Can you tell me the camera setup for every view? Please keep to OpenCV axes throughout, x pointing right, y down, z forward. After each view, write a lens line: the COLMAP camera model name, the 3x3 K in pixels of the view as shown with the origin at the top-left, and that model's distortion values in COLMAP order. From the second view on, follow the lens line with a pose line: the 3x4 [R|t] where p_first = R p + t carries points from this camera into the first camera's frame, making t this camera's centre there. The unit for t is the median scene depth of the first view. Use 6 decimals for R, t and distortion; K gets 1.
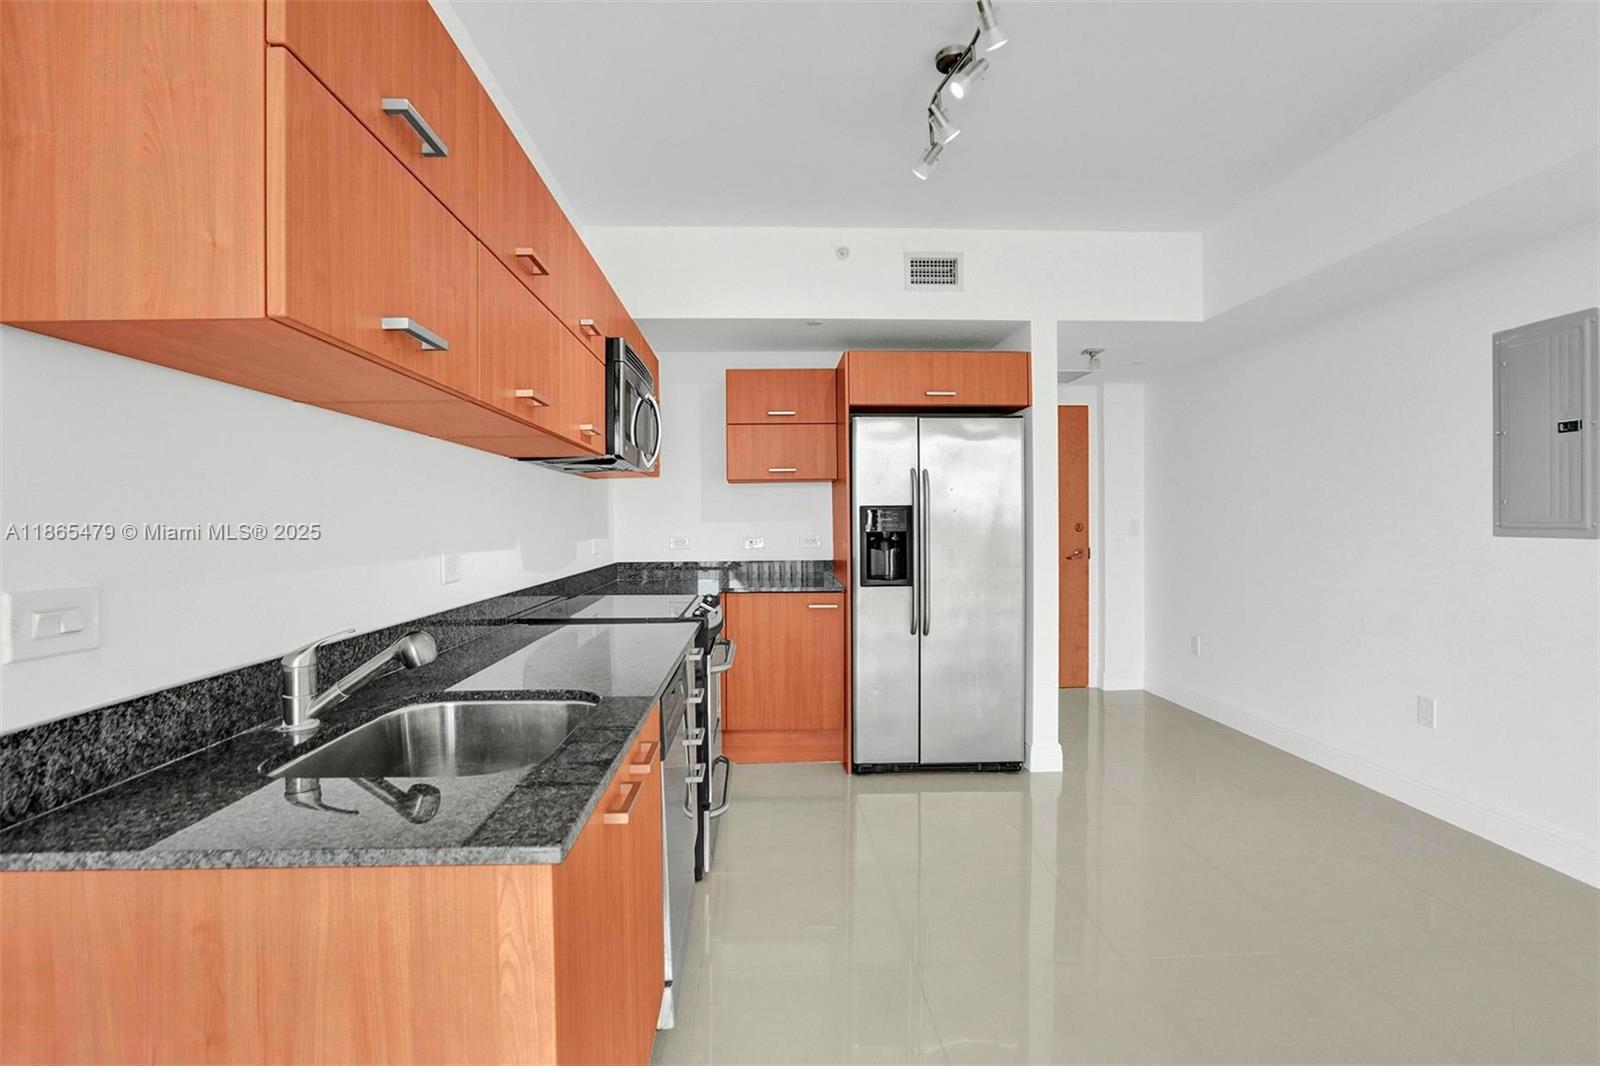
lens RADIAL K [[781.9, 0, 788.3], [0, 781.9, 523.7], [0, 0, 1]] dist [-0.058930, 0.026493]
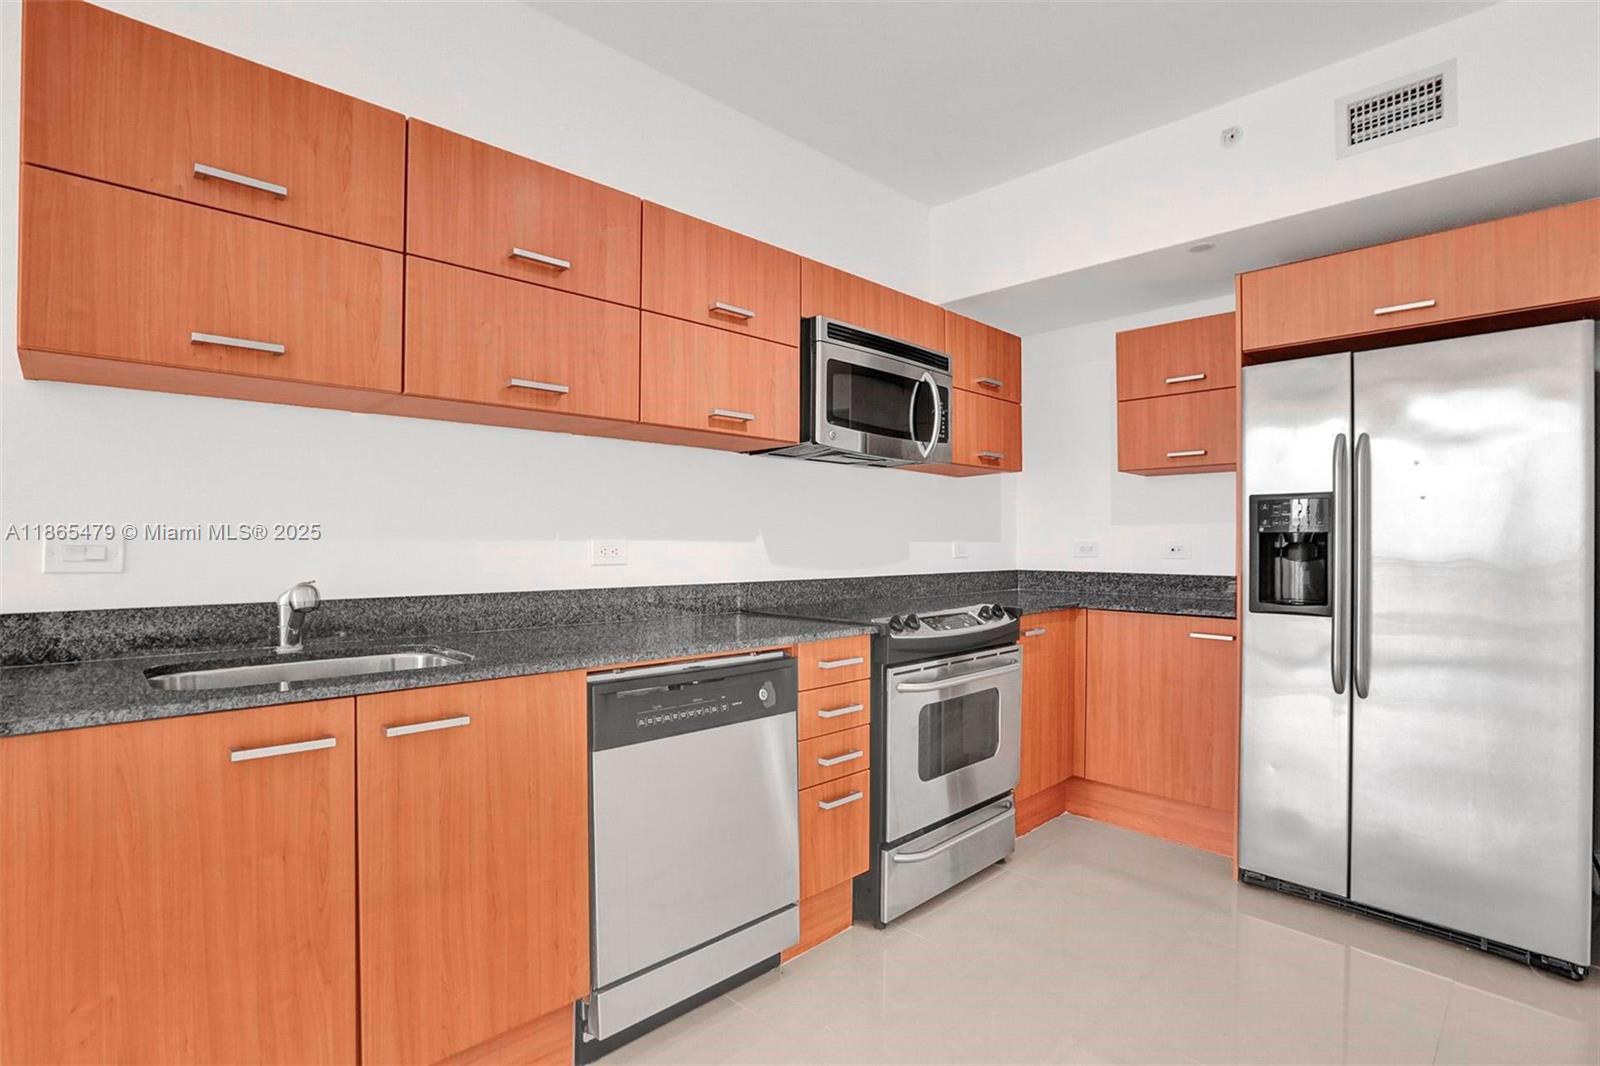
lens RADIAL K [[771.3, 0, 792.8], [0, 771.3, 540.7], [0, 0, 1]] dist [-0.052047, 0.022563]
pose [[0.670806, 0.009213, -0.741575, 0.316253], [-0.010663, 0.999939, 0.002777, 0.019583], [0.741556, 0.006045, 0.670864, 0.252648]]
